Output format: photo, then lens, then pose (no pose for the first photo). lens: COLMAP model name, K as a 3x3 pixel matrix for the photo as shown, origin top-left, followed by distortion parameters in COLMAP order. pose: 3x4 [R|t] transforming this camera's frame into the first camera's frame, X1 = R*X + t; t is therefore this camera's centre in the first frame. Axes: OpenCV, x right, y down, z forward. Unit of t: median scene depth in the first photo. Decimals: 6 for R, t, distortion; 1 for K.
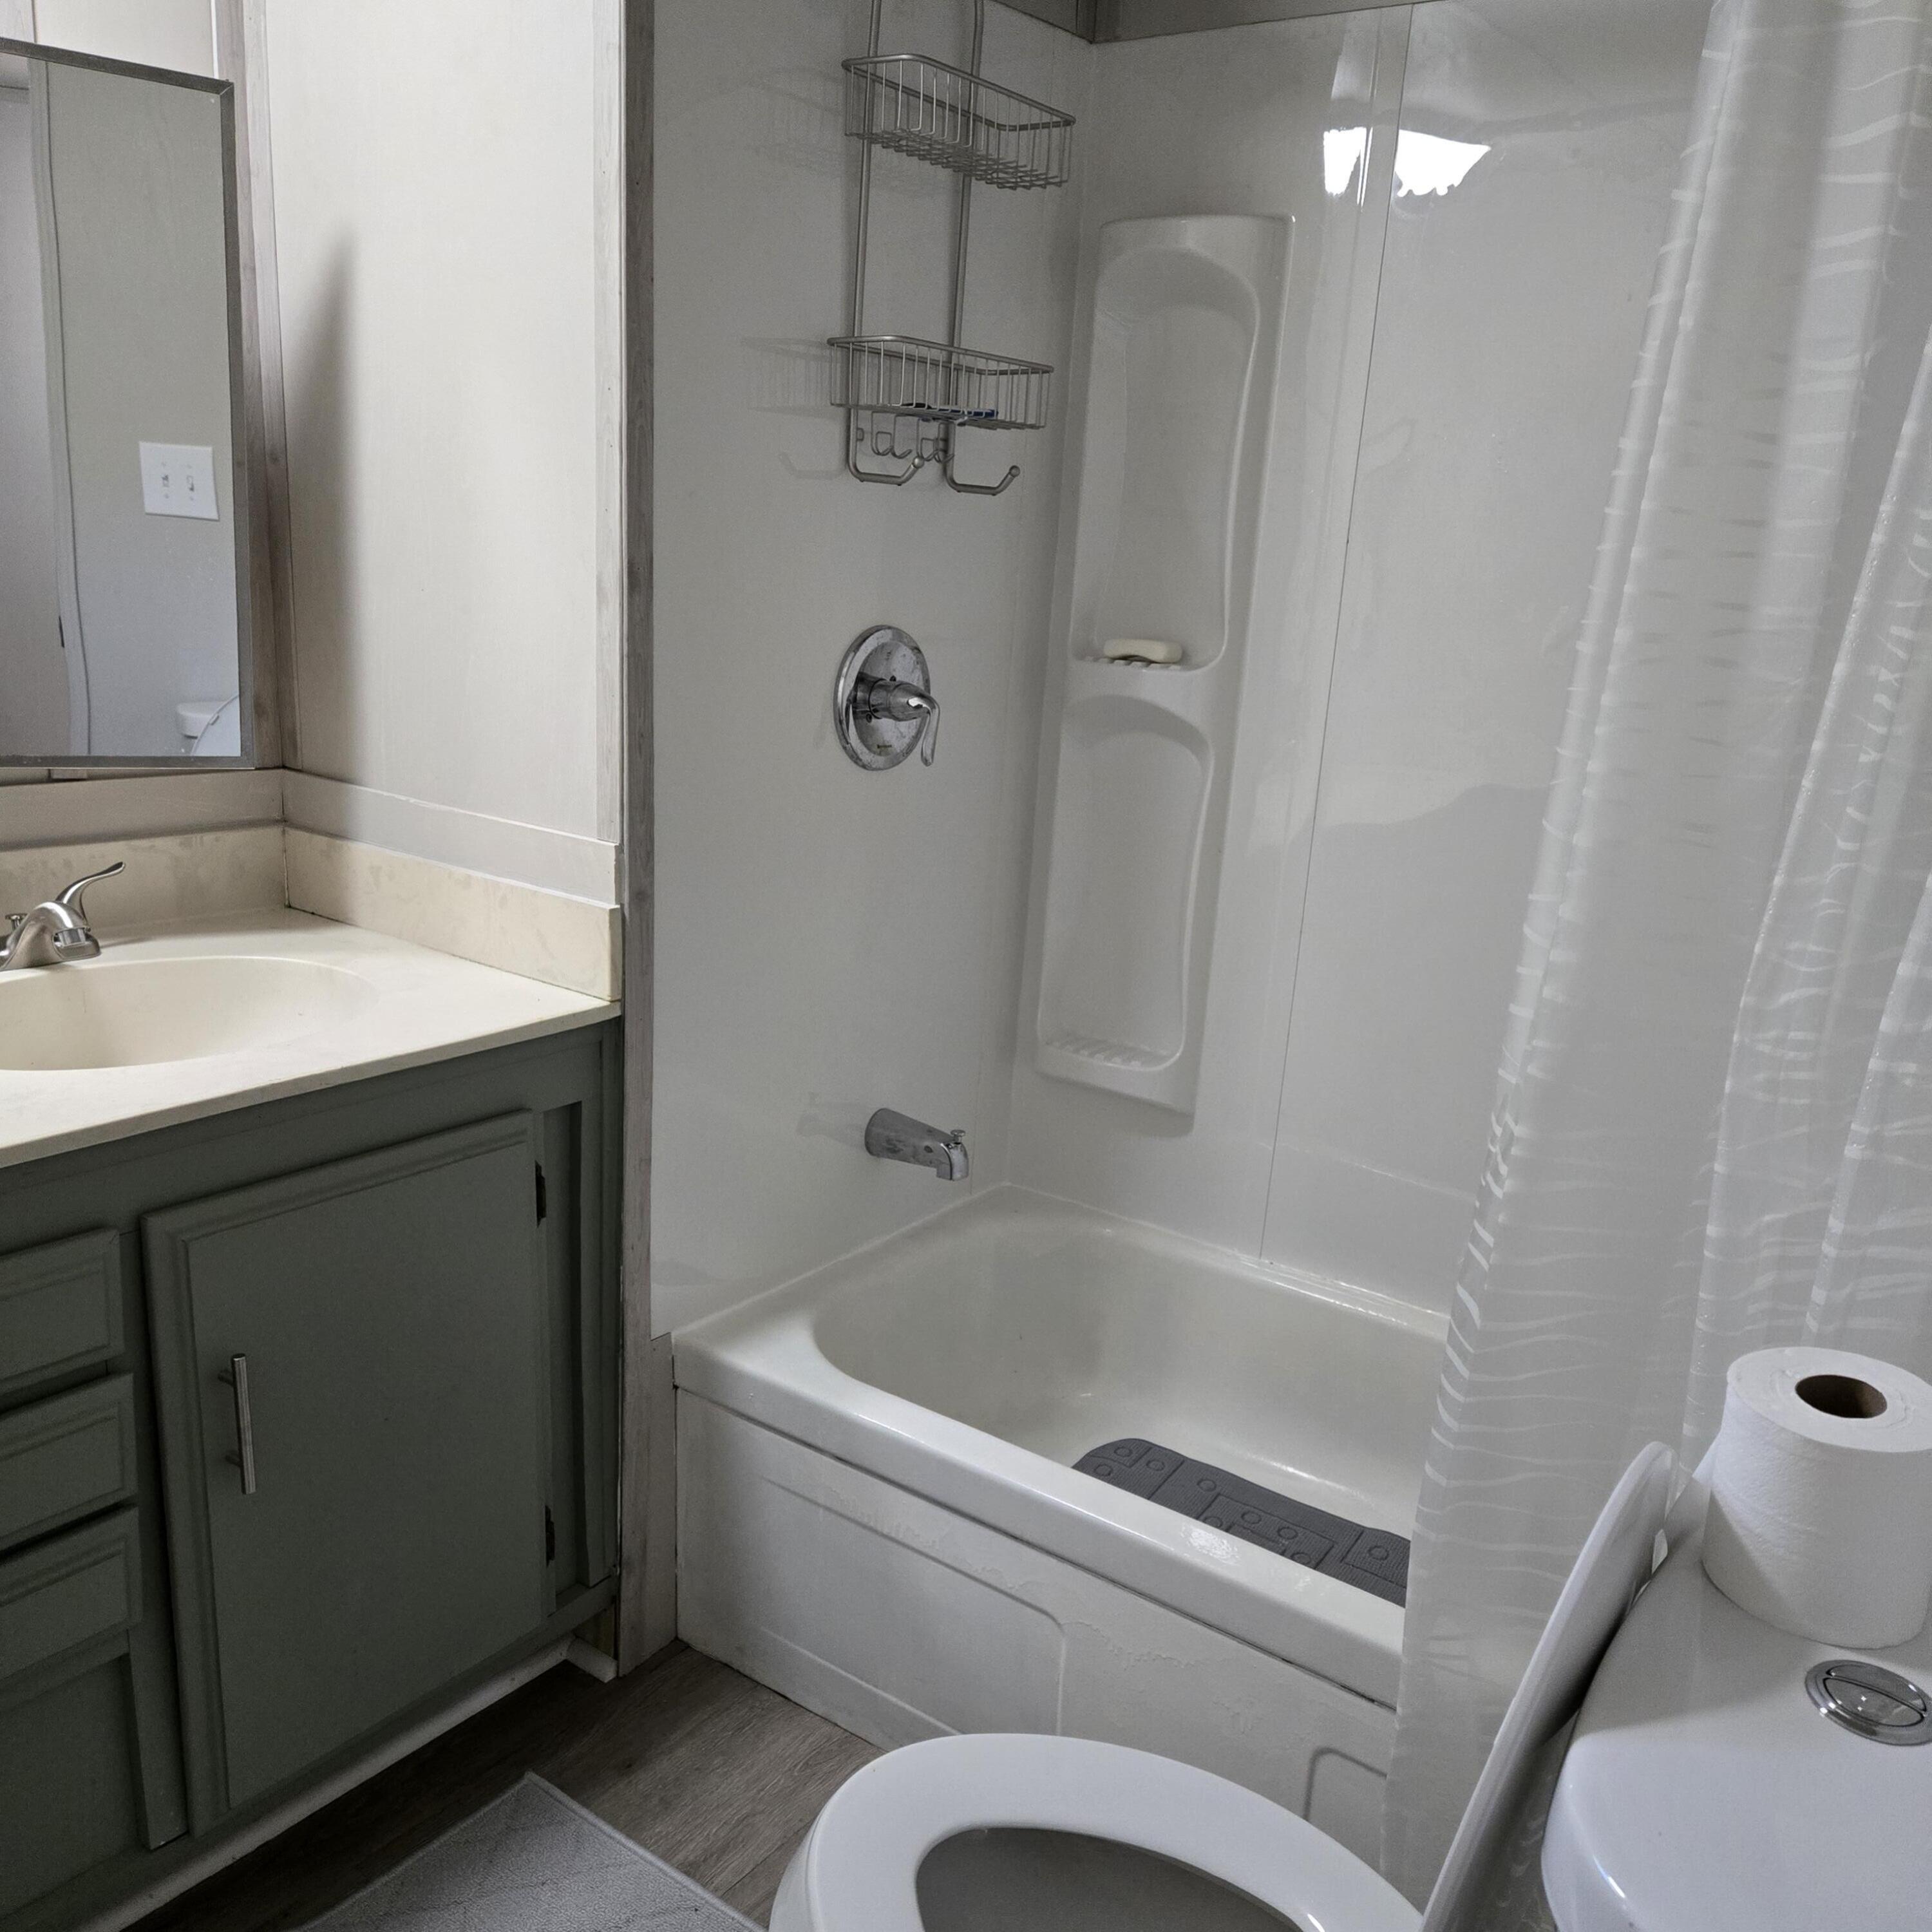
lens RADIAL K [[1765.6, 0, 984.1], [0, 1765.6, 978.6], [0, 0, 1]] dist [0.052459, 0.000000]
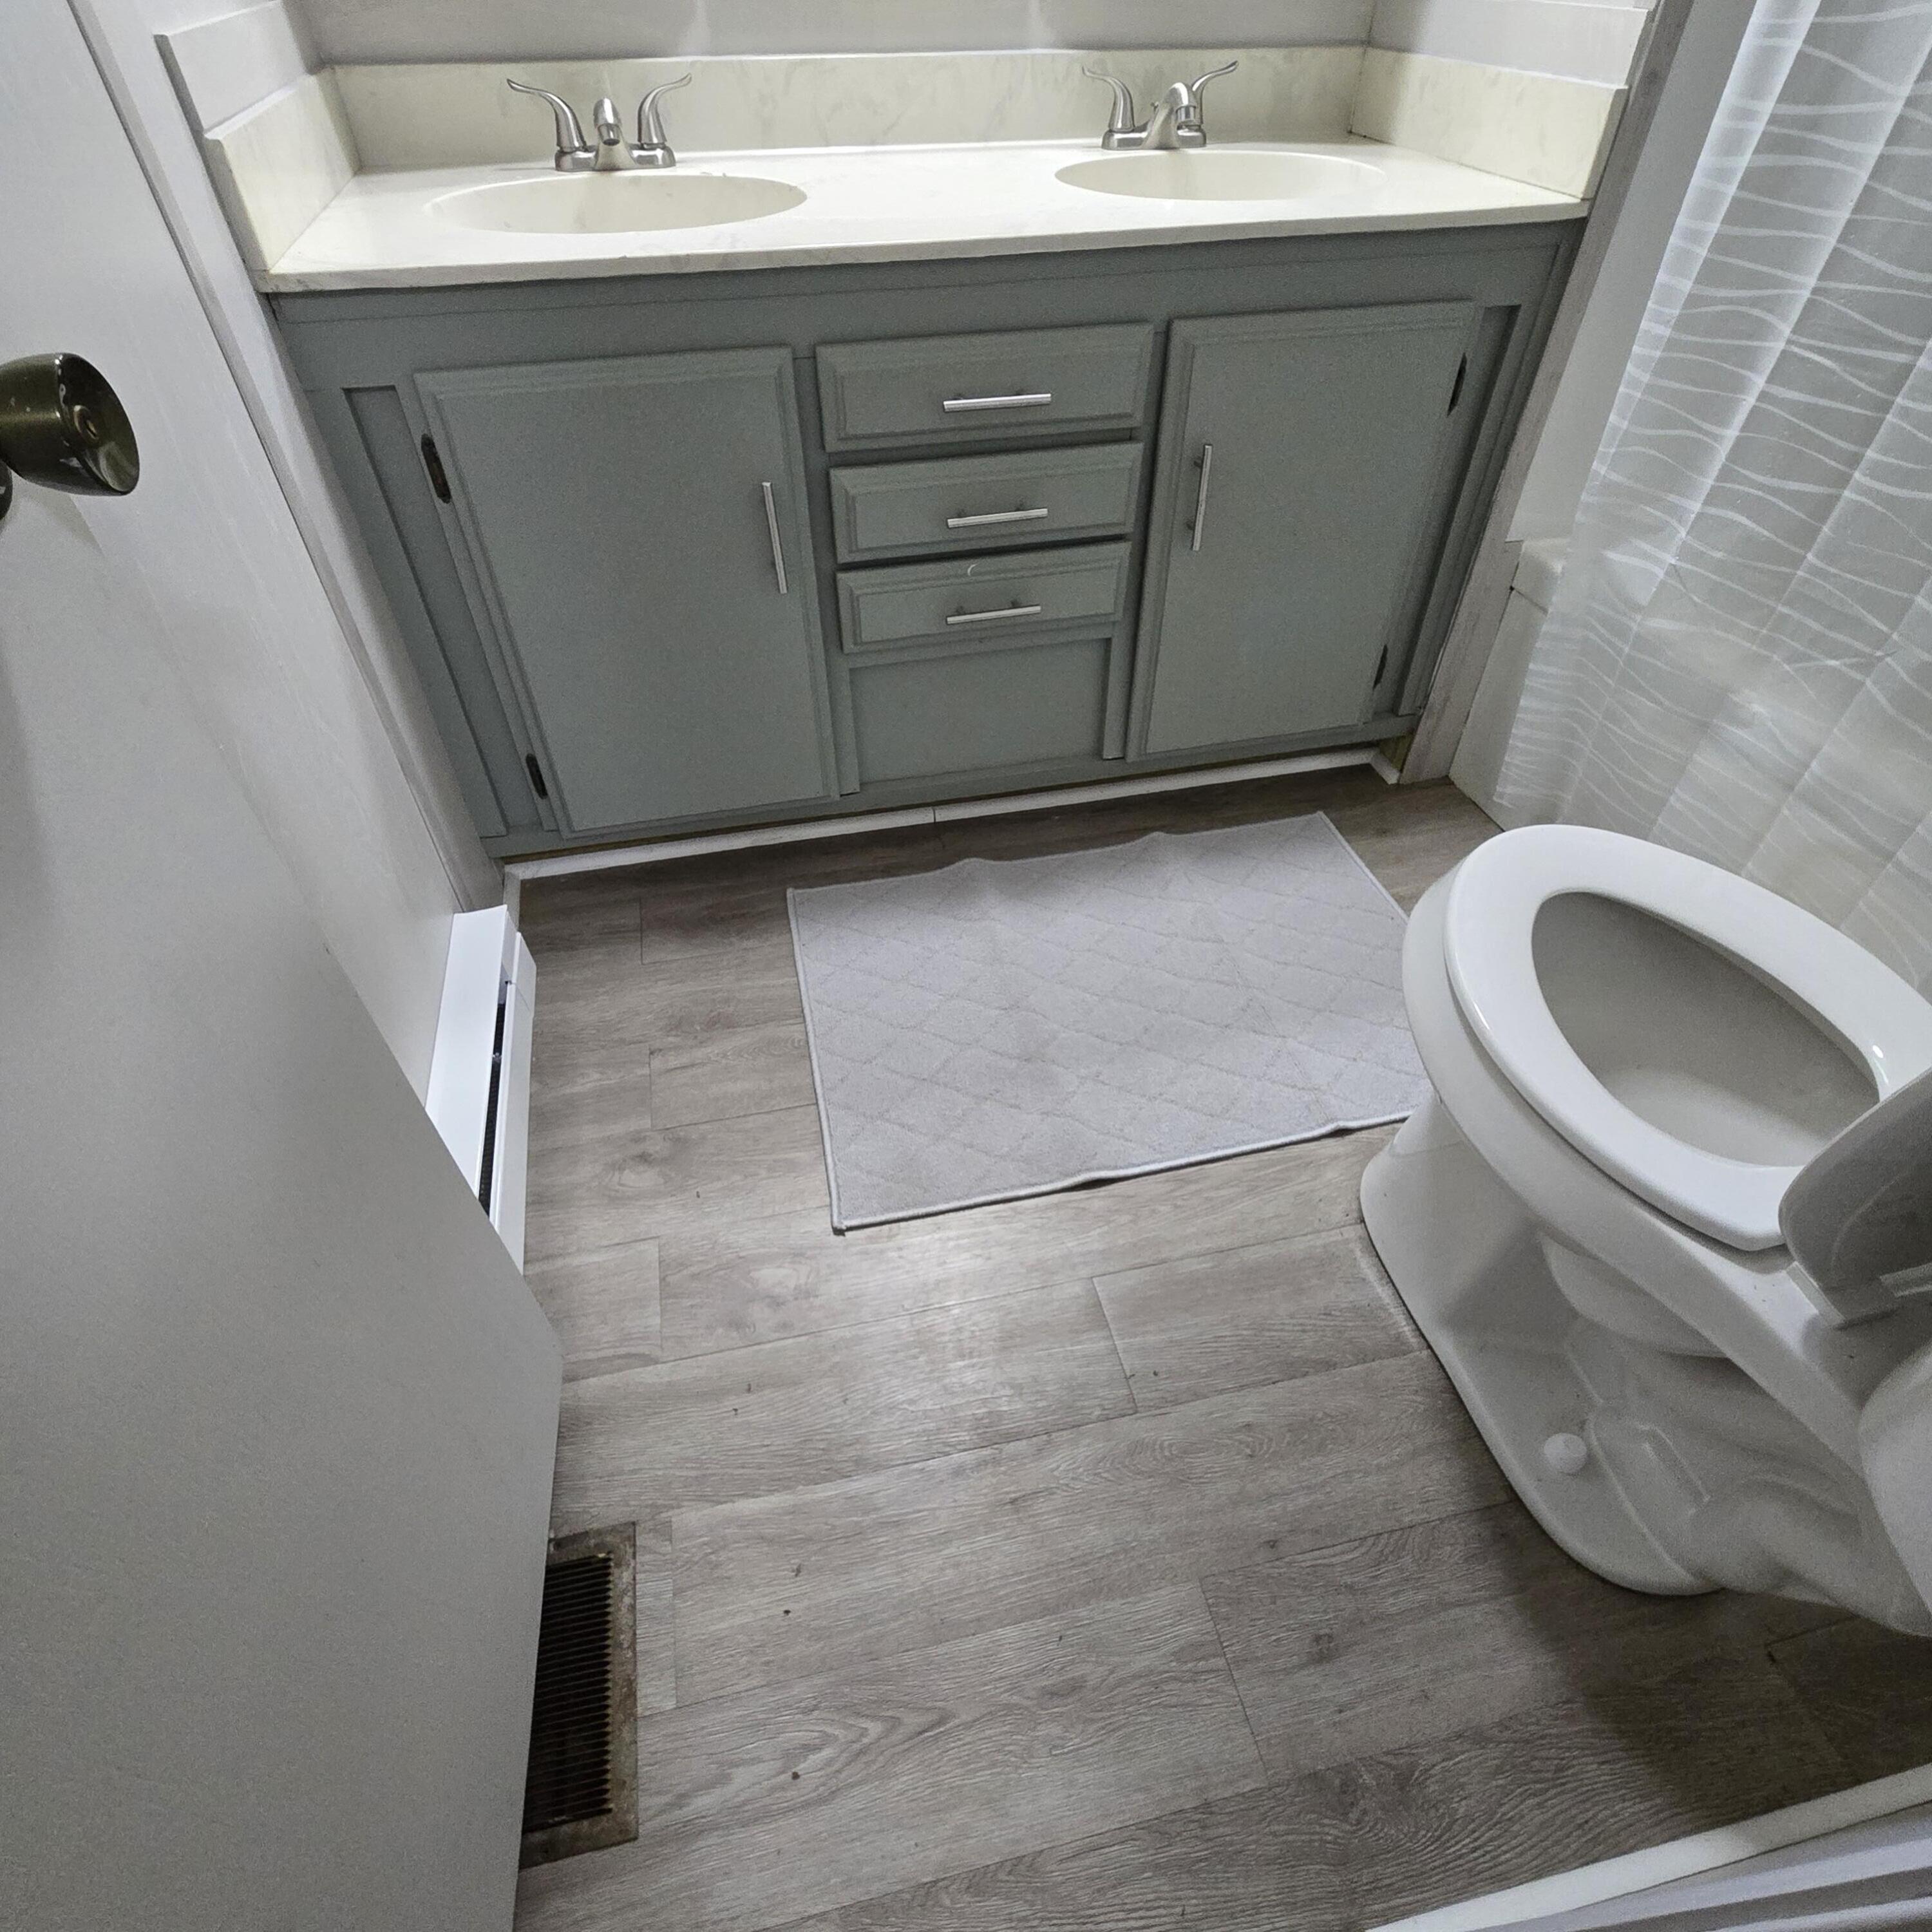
lens RADIAL K [[1063.7, 0, 950.6], [0, 1063.7, 986.4], [0, 0, 1]] dist [0.000258, -0.001456]
pose [[0.753292, 0.415042, -0.510187, 0.040548], [-0.118761, 0.848819, 0.515171, 0.137442], [0.646874, -0.327484, 0.688700, 0.104974]]
